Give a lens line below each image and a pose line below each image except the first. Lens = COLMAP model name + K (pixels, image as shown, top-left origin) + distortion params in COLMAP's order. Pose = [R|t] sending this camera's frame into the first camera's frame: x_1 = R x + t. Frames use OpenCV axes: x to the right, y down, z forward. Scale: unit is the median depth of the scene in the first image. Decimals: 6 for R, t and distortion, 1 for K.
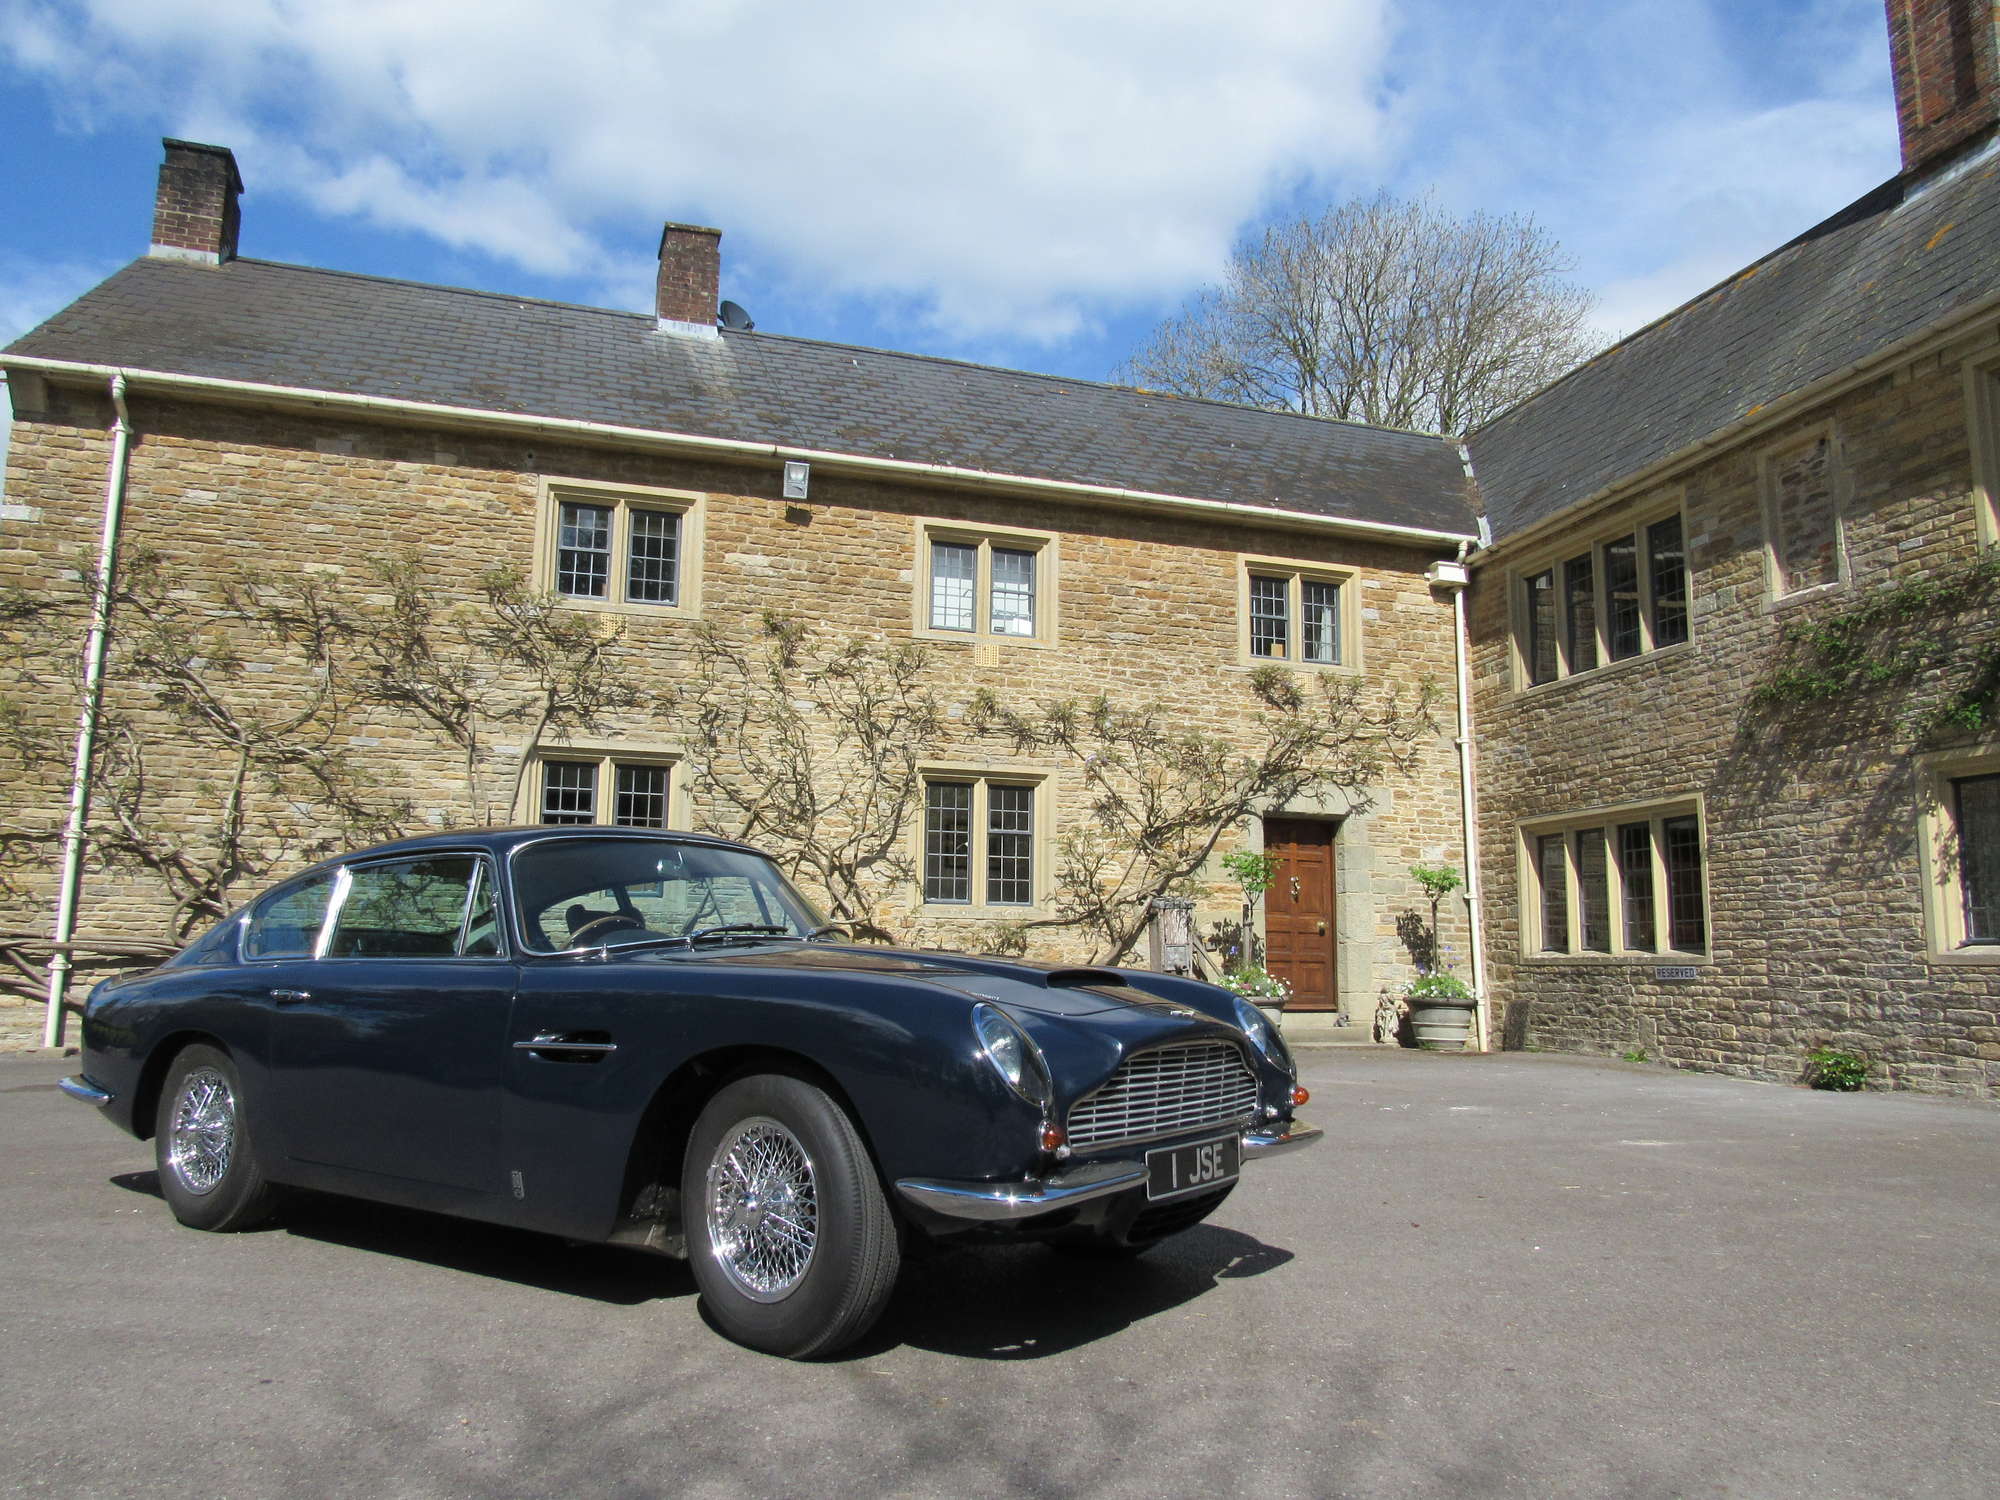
lens RADIAL K [[1429.1, 0, 1001.2], [0, 1429.1, 754.4], [0, 0, 1]] dist [-0.032603, 0.015713]
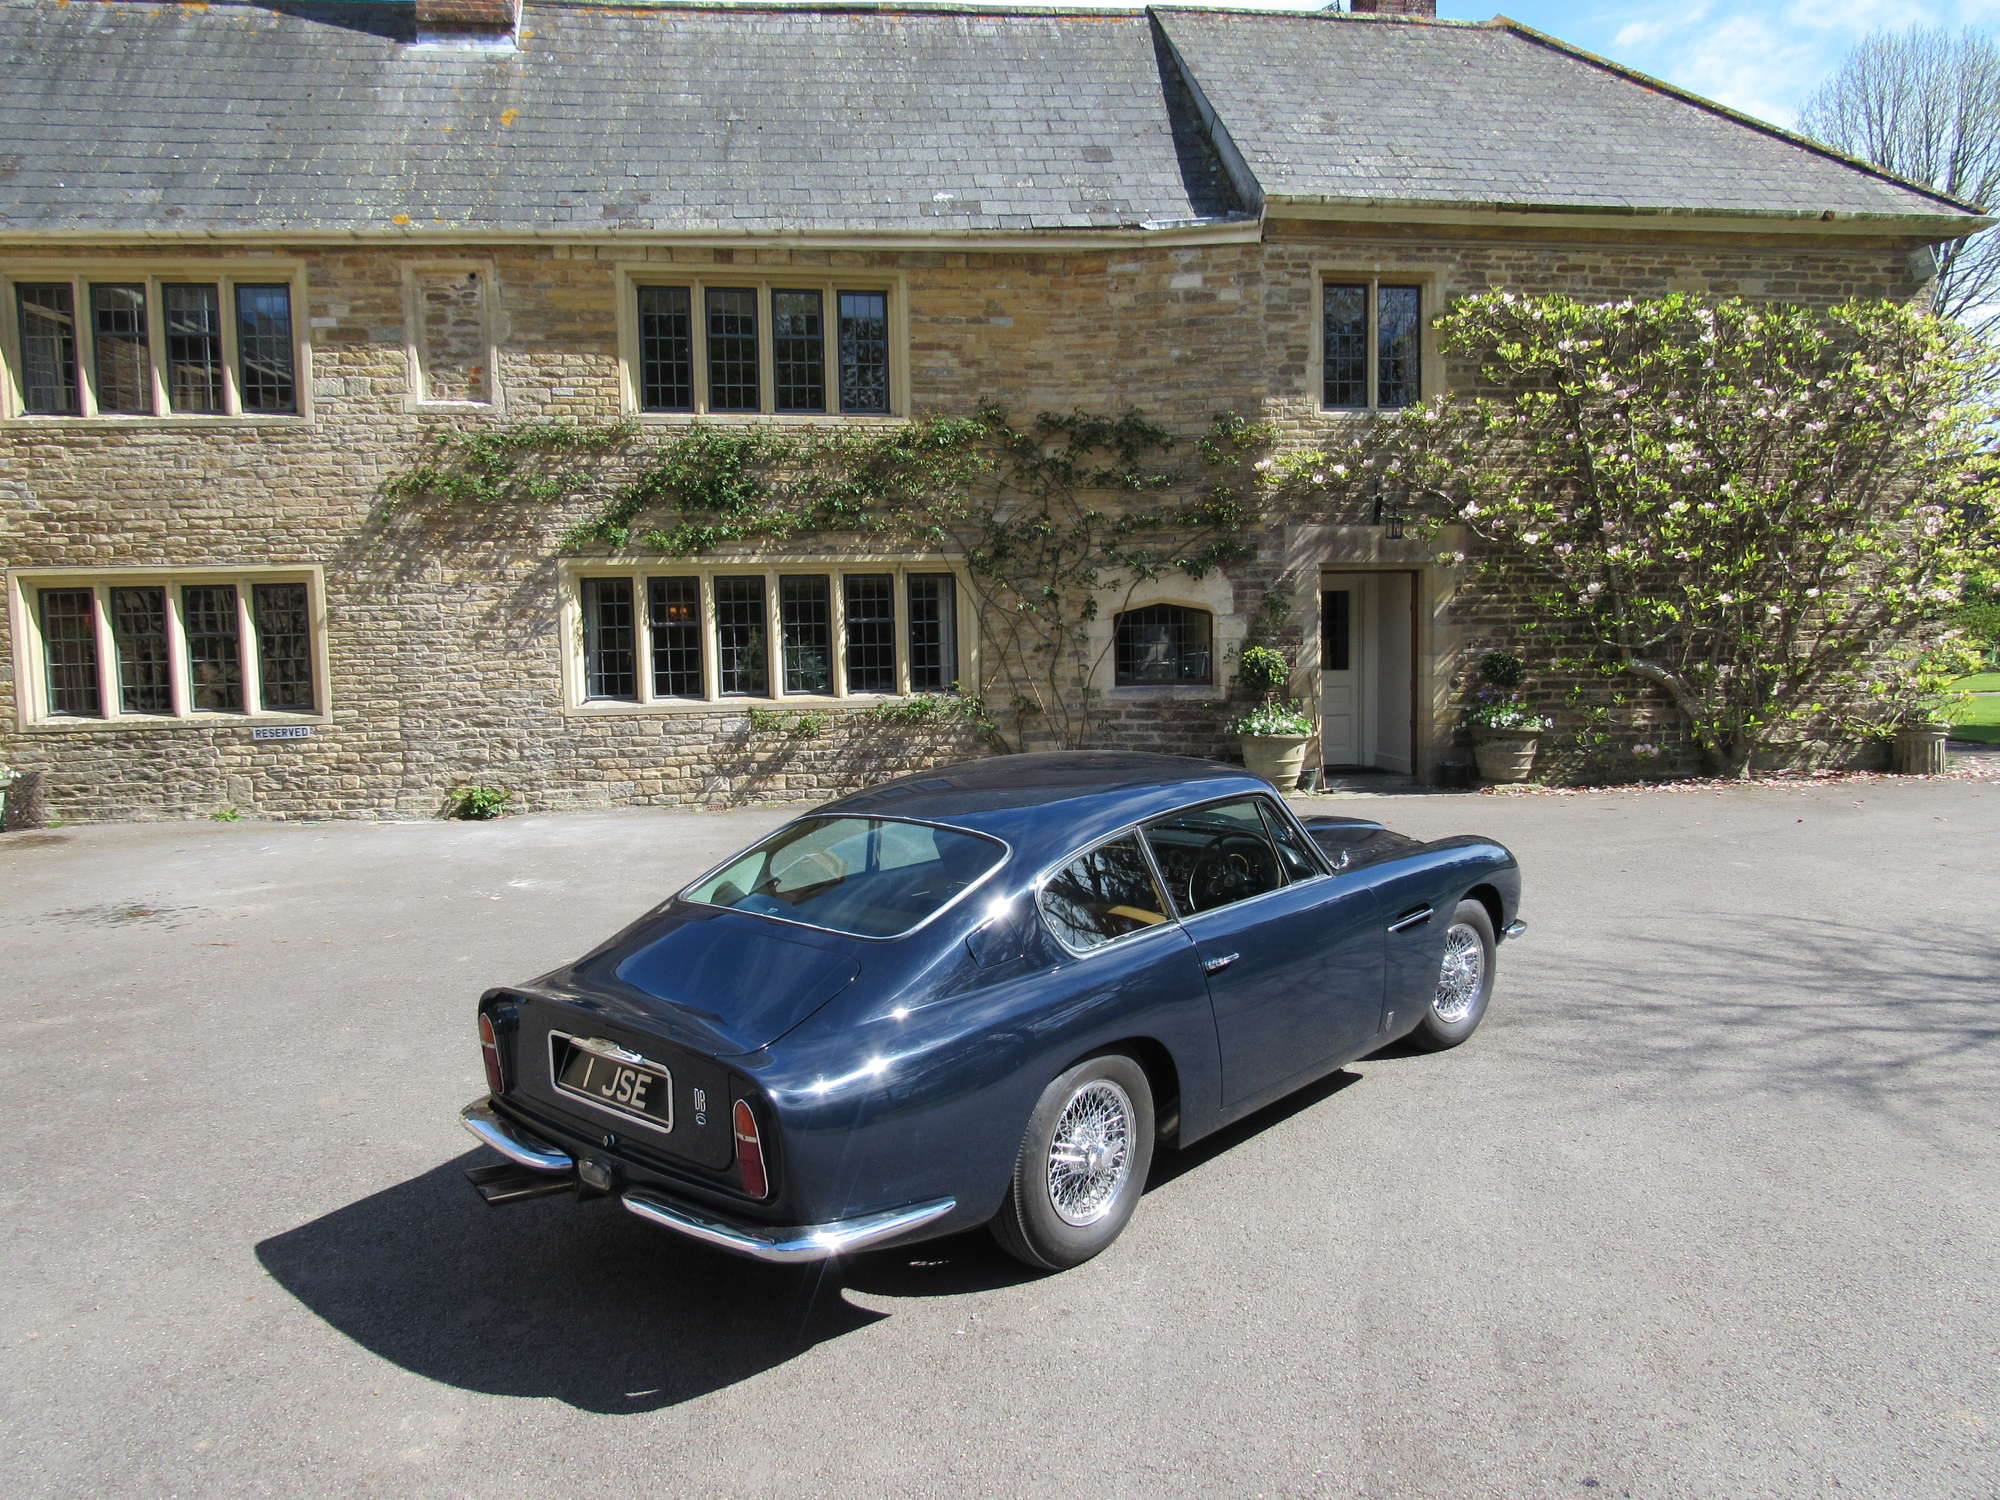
lens RADIAL K [[1429.1, 0, 1001.5], [0, 1429.1, 747.3], [0, 0, 1]] dist [-0.032603, 0.015713]
pose [[0.117720, -0.104745, 0.987507, -0.481025], [-0.123084, 0.985215, 0.119174, -0.026474], [-0.985389, -0.135575, 0.103087, 0.338101]]
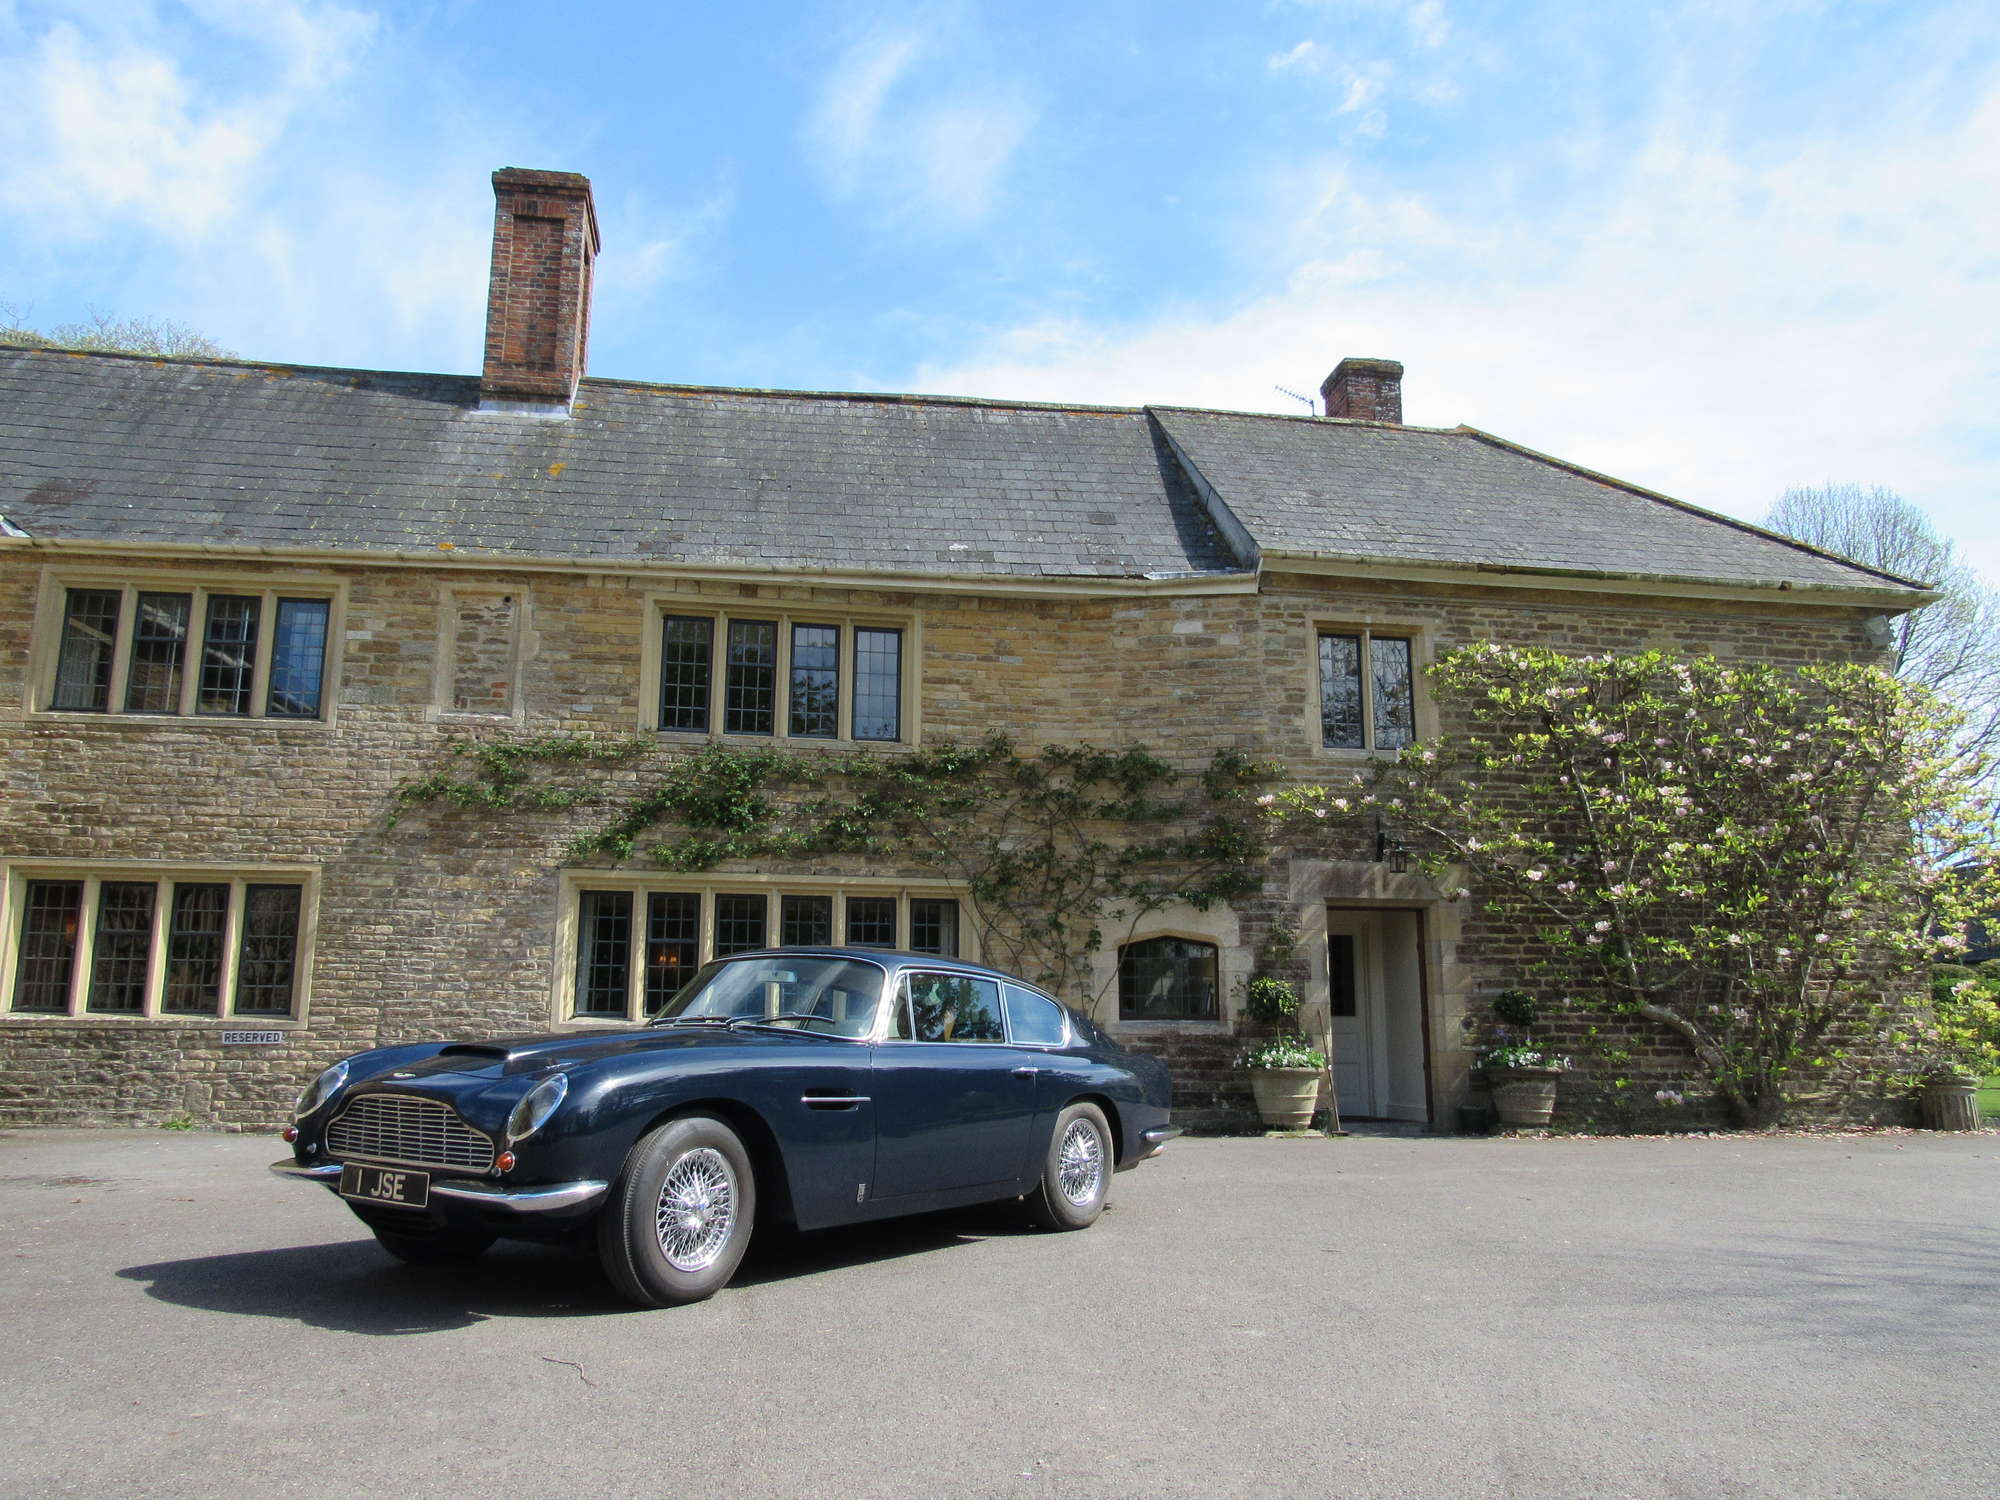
lens RADIAL K [[1429.1, 0, 1001.1], [0, 1429.1, 752.7], [0, 0, 1]] dist [-0.032603, 0.015713]
pose [[0.102622, 0.183755, 0.977601, -0.469980], [-0.146297, 0.974890, -0.167888, 0.044197], [-0.983903, -0.125791, 0.126928, 0.348181]]
